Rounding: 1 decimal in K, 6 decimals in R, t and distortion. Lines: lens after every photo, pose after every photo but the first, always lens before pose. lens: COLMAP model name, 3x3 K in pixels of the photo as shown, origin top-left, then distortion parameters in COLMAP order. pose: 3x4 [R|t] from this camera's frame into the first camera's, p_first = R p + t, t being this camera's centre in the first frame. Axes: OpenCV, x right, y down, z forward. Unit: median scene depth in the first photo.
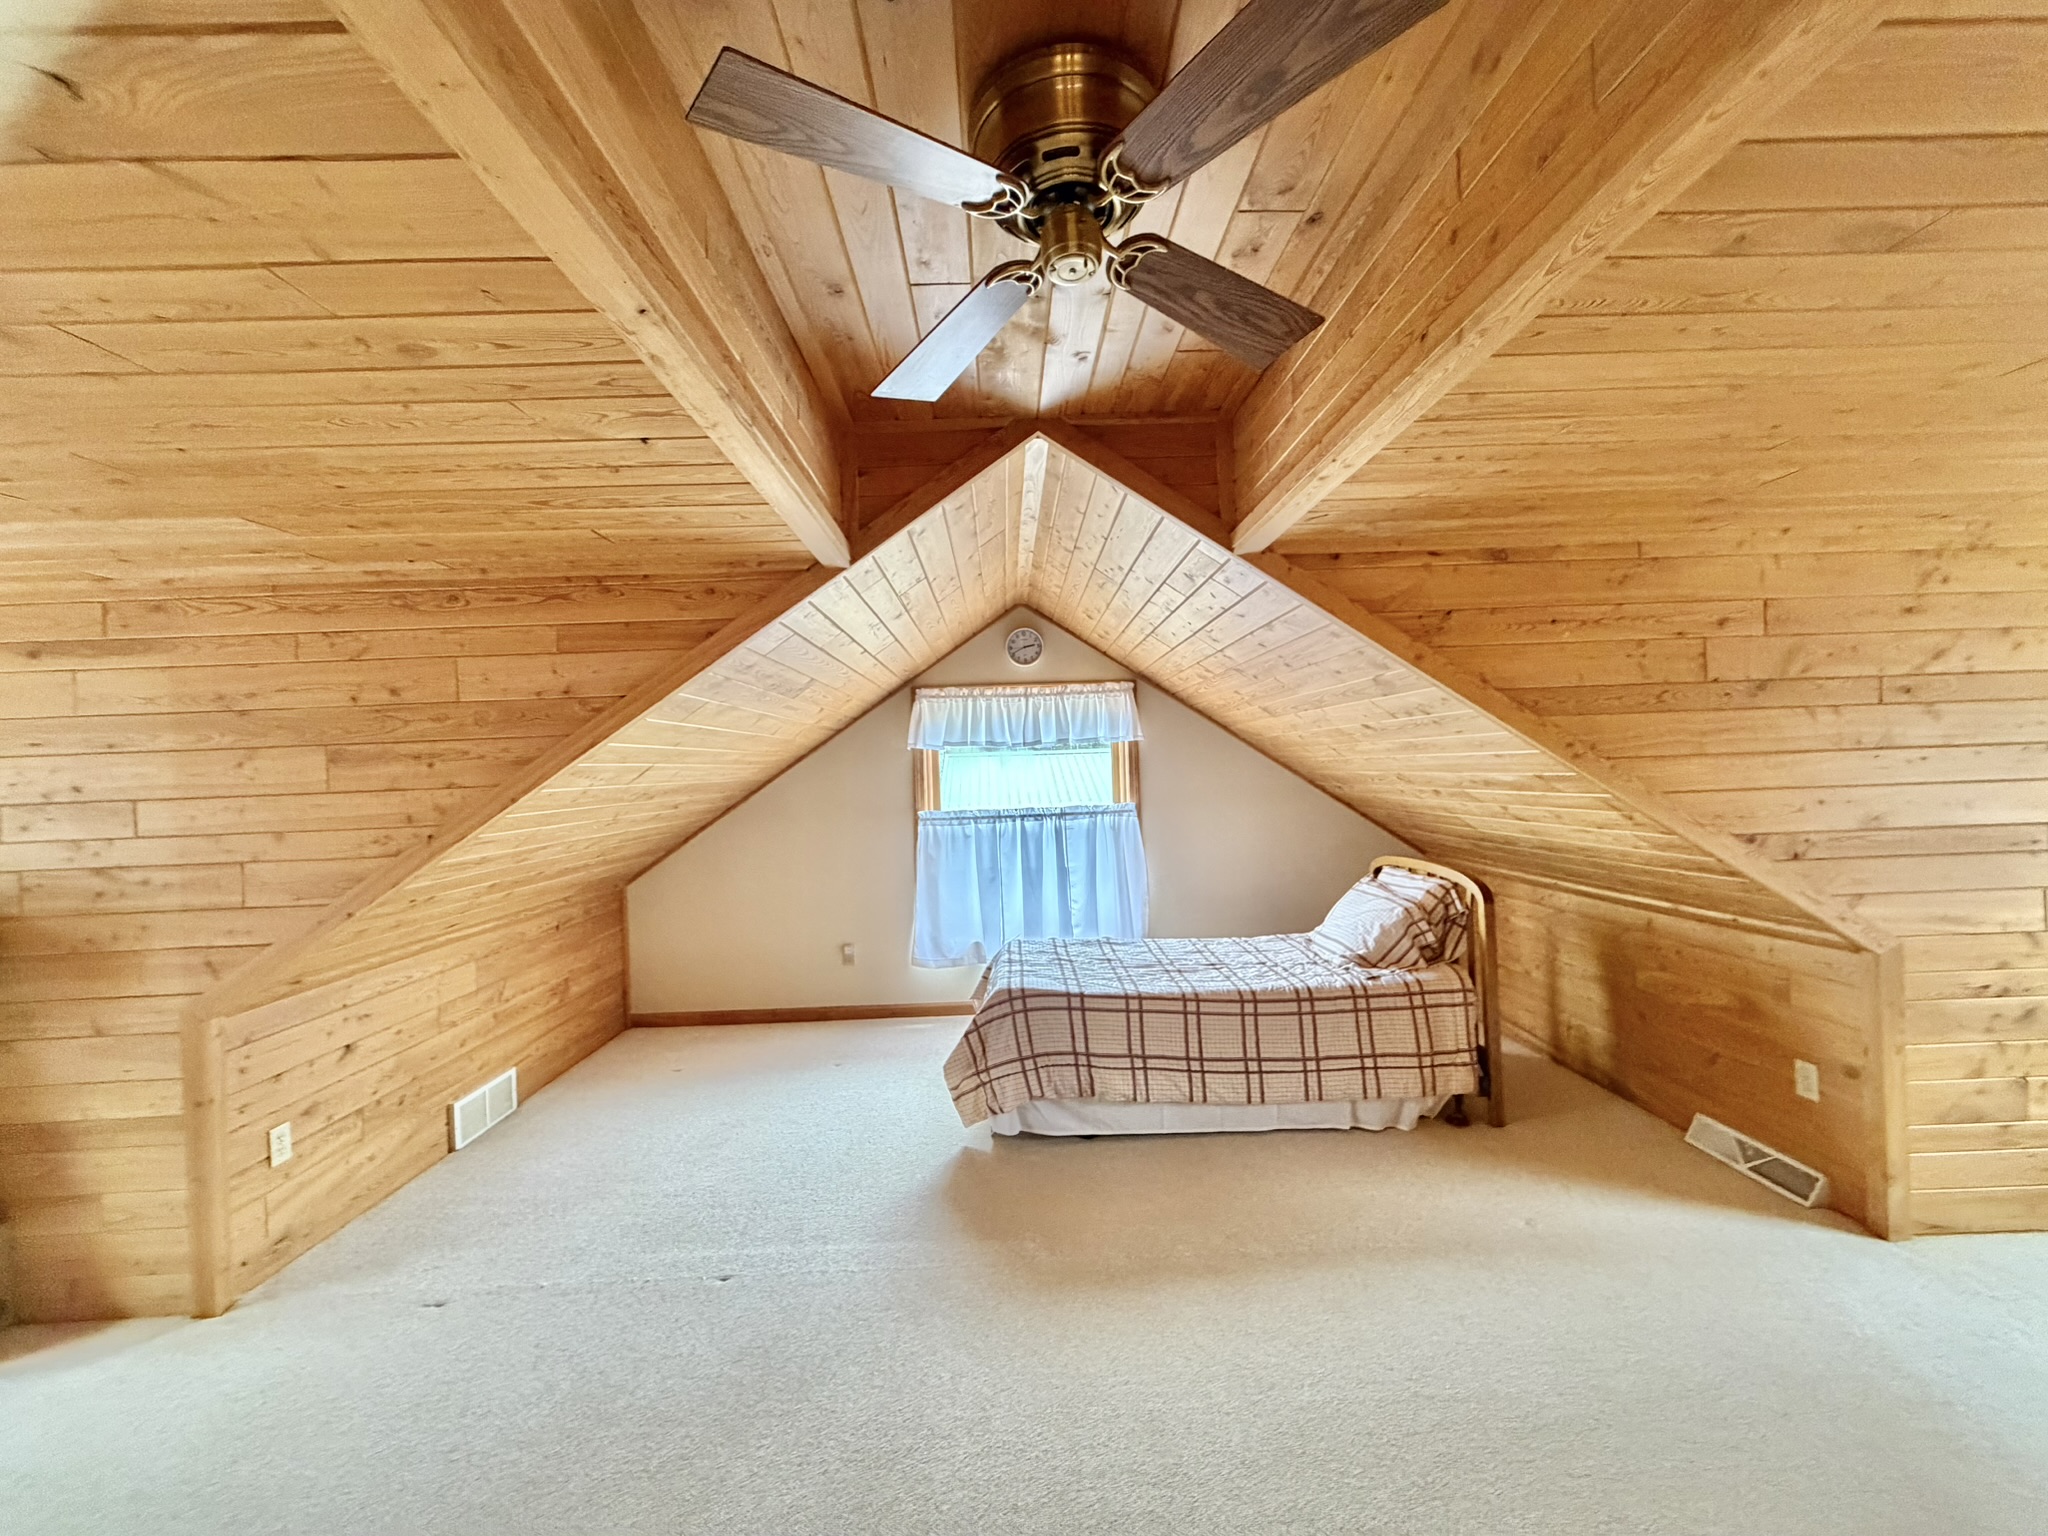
lens RADIAL K [[817.1, 0, 1020.9], [0, 817.1, 769.7], [0, 0, 1]] dist [-0.001119, 0.000574]
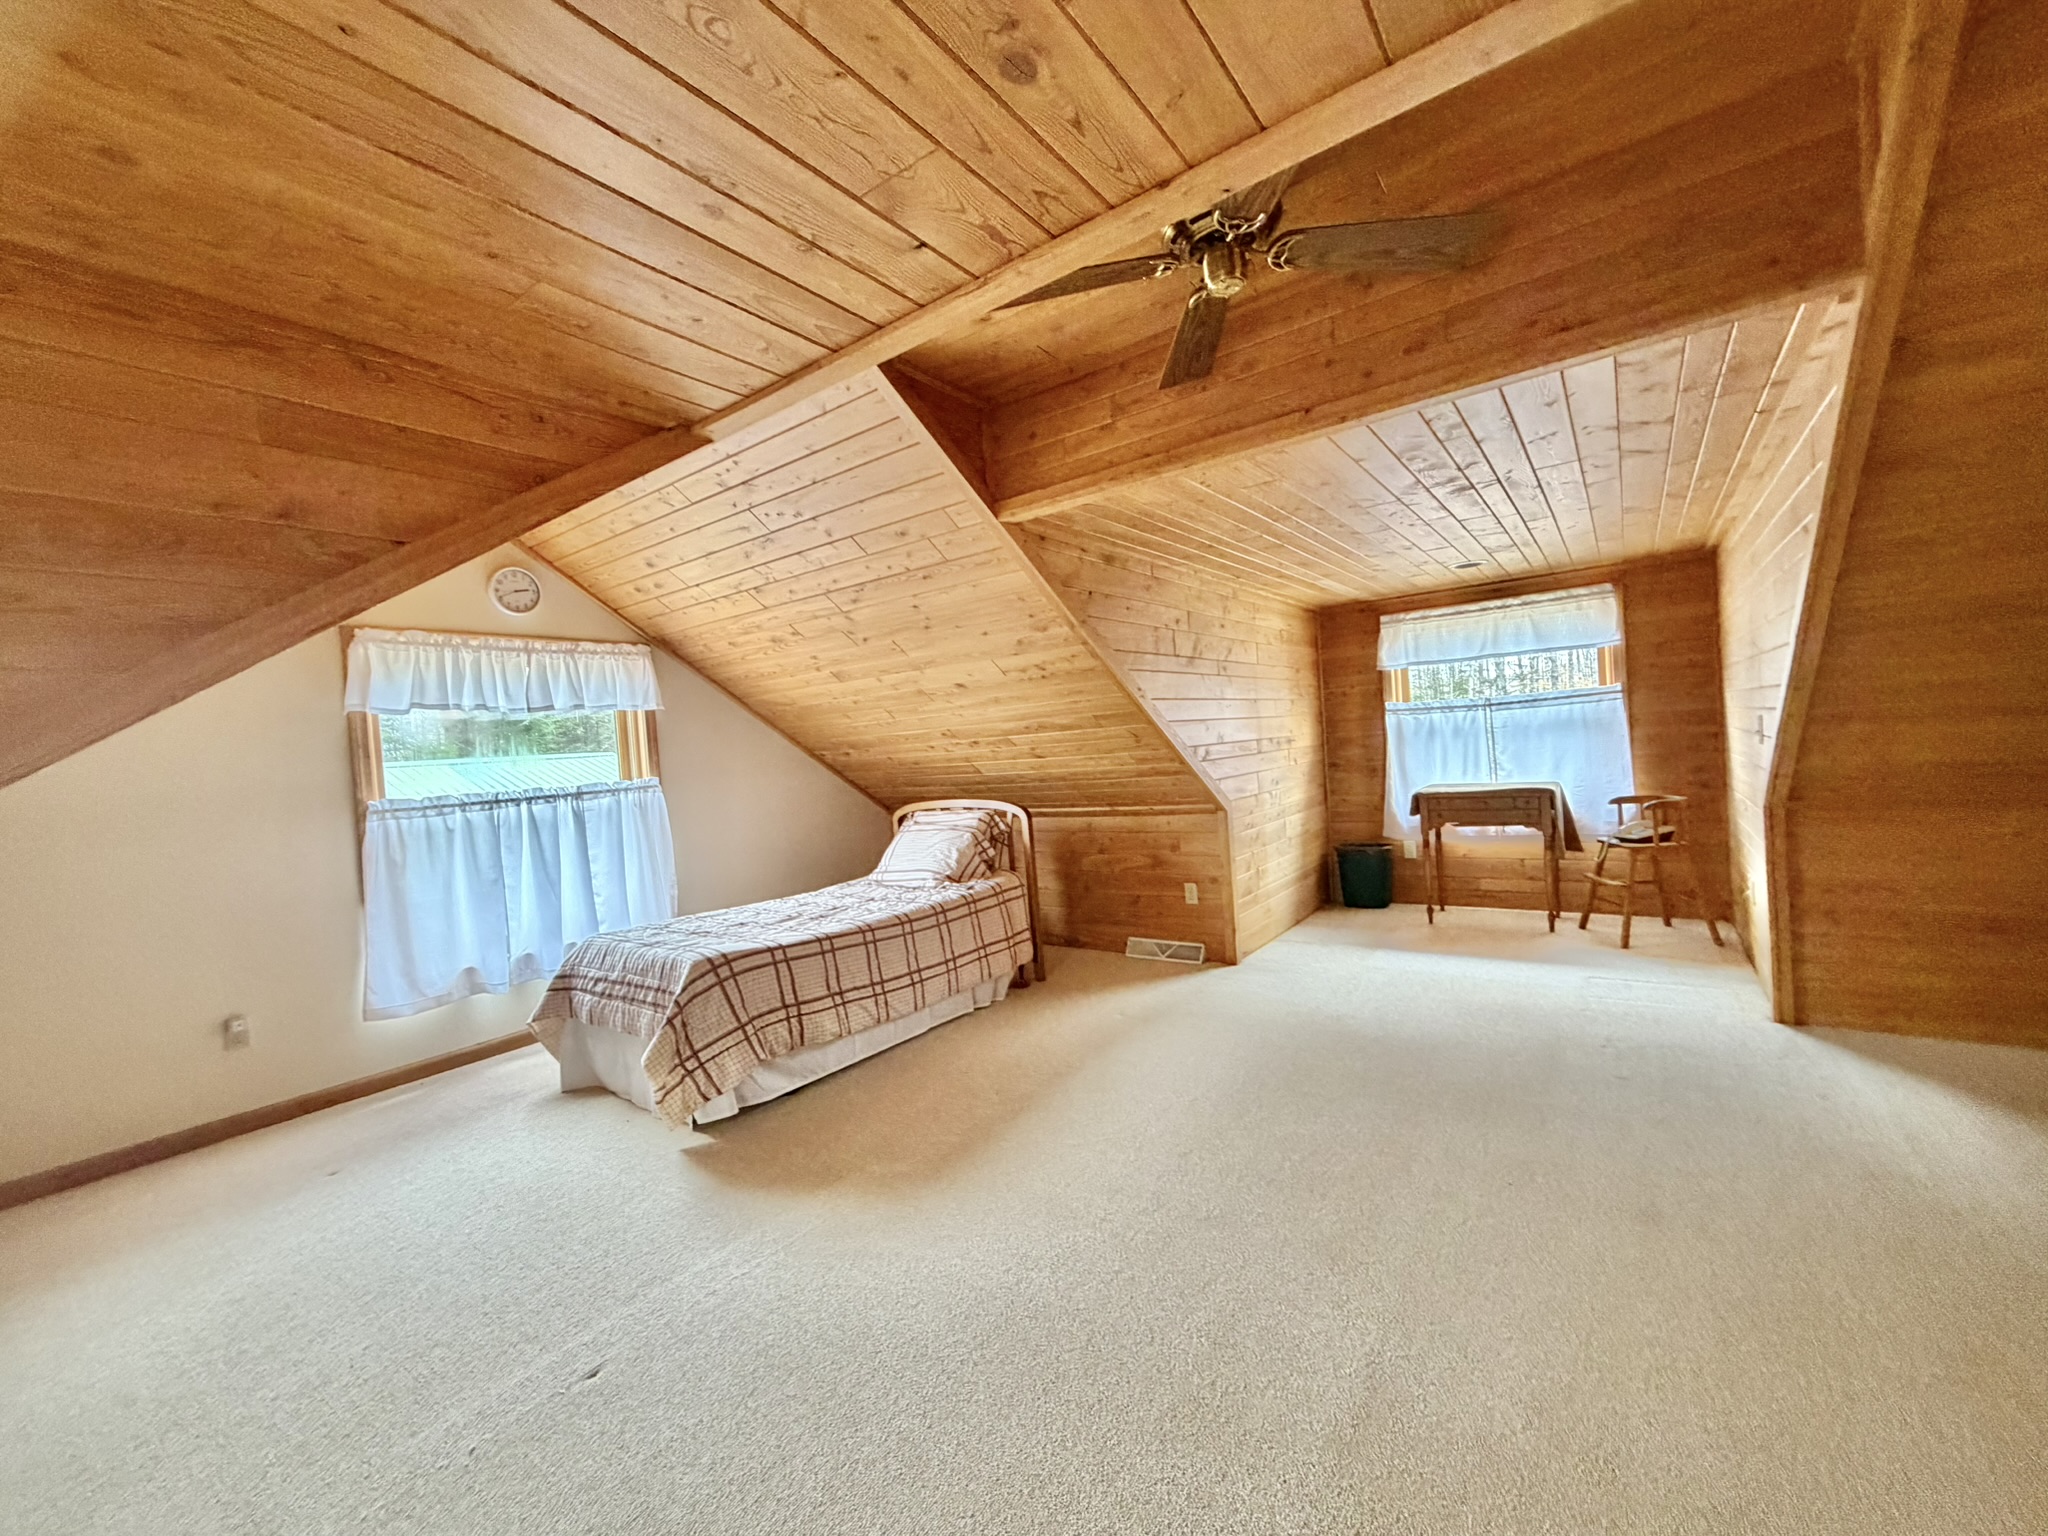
lens RADIAL K [[817.1, 0, 1020.9], [0, 817.1, 769.7], [0, 0, 1]] dist [-0.001119, 0.000574]
pose [[0.611163, -0.032458, 0.790839, -0.509185], [0.054192, 0.998530, -0.000897, 0.082462], [-0.789647, 0.043405, 0.612024, 0.175053]]
